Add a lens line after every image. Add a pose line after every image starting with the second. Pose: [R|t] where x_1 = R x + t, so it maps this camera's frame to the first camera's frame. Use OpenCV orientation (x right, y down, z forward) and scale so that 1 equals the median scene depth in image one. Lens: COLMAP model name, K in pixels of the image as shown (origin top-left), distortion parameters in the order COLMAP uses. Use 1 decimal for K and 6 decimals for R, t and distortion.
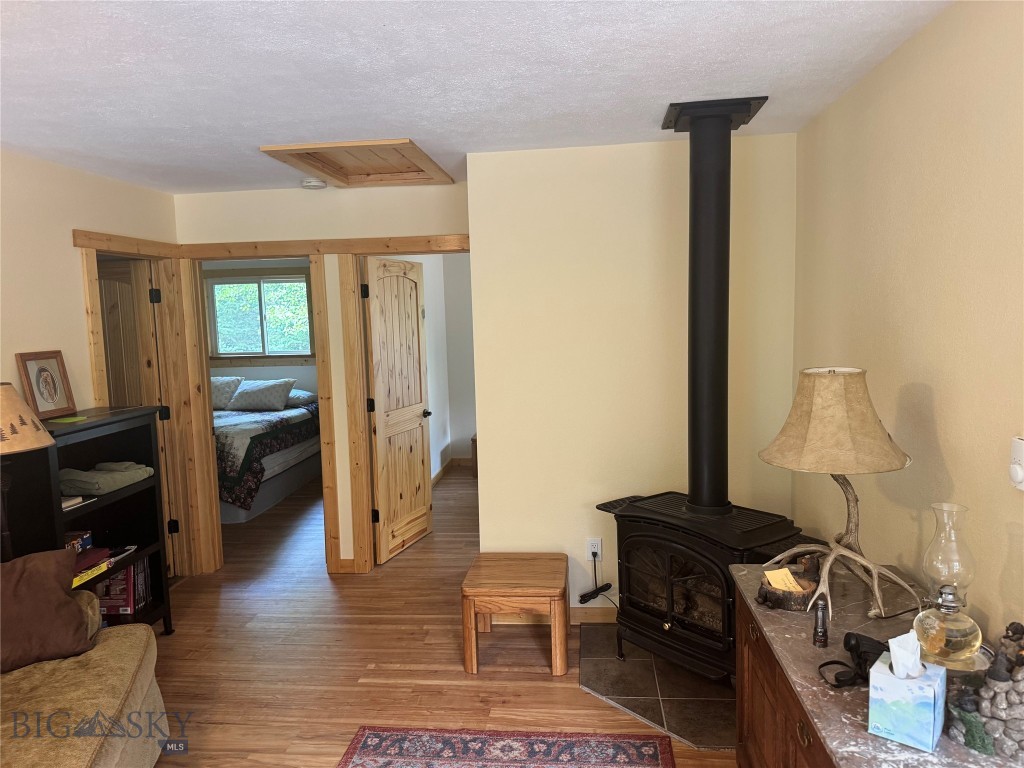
lens RADIAL K [[718.9, 0, 513.3], [0, 718.9, 380.5], [0, 0, 1]] dist [0.000873, -0.014027]
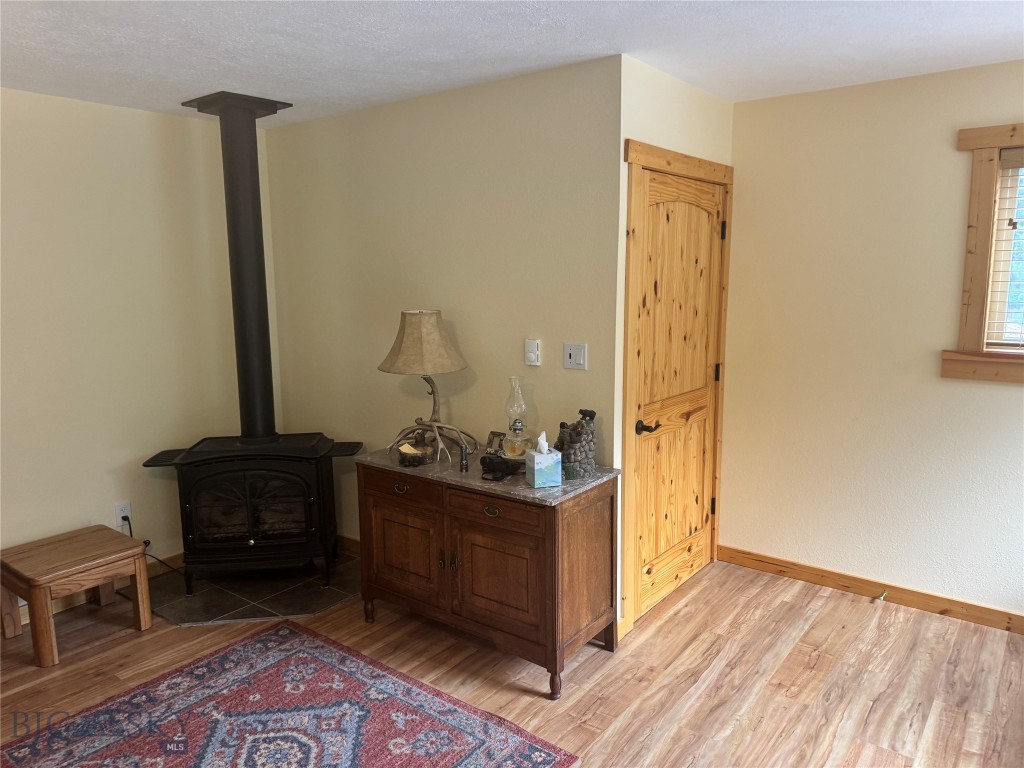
lens RADIAL K [[718.9, 0, 516.8], [0, 718.9, 387.2], [0, 0, 1]] dist [0.000873, -0.014027]
pose [[0.527969, -0.116957, 0.841172, -0.509989], [0.079355, 0.992932, 0.088251, 0.018637], [-0.845548, 0.020157, 0.533519, -0.003668]]
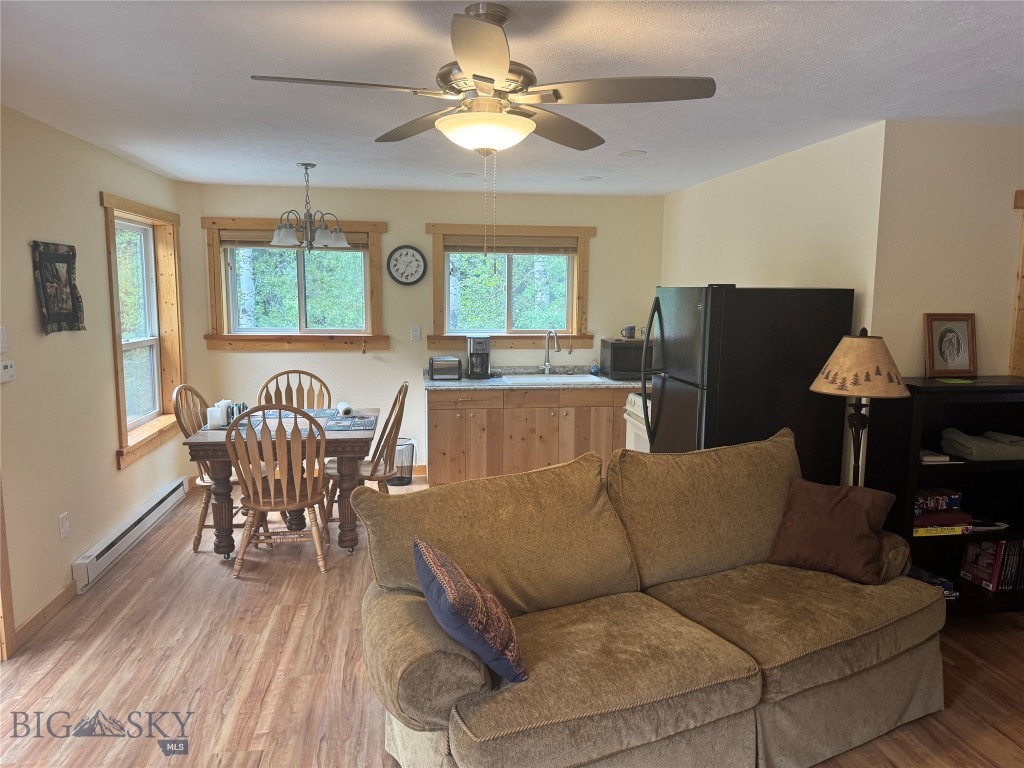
lens RADIAL K [[718.9, 0, 507.8], [0, 718.9, 382.5], [0, 0, 1]] dist [0.000873, -0.014027]
pose [[0.240256, 0.157139, -0.957906, 0.229851], [-0.106101, 0.985149, 0.134996, -0.015099], [0.964894, 0.069201, 0.253360, 0.130289]]
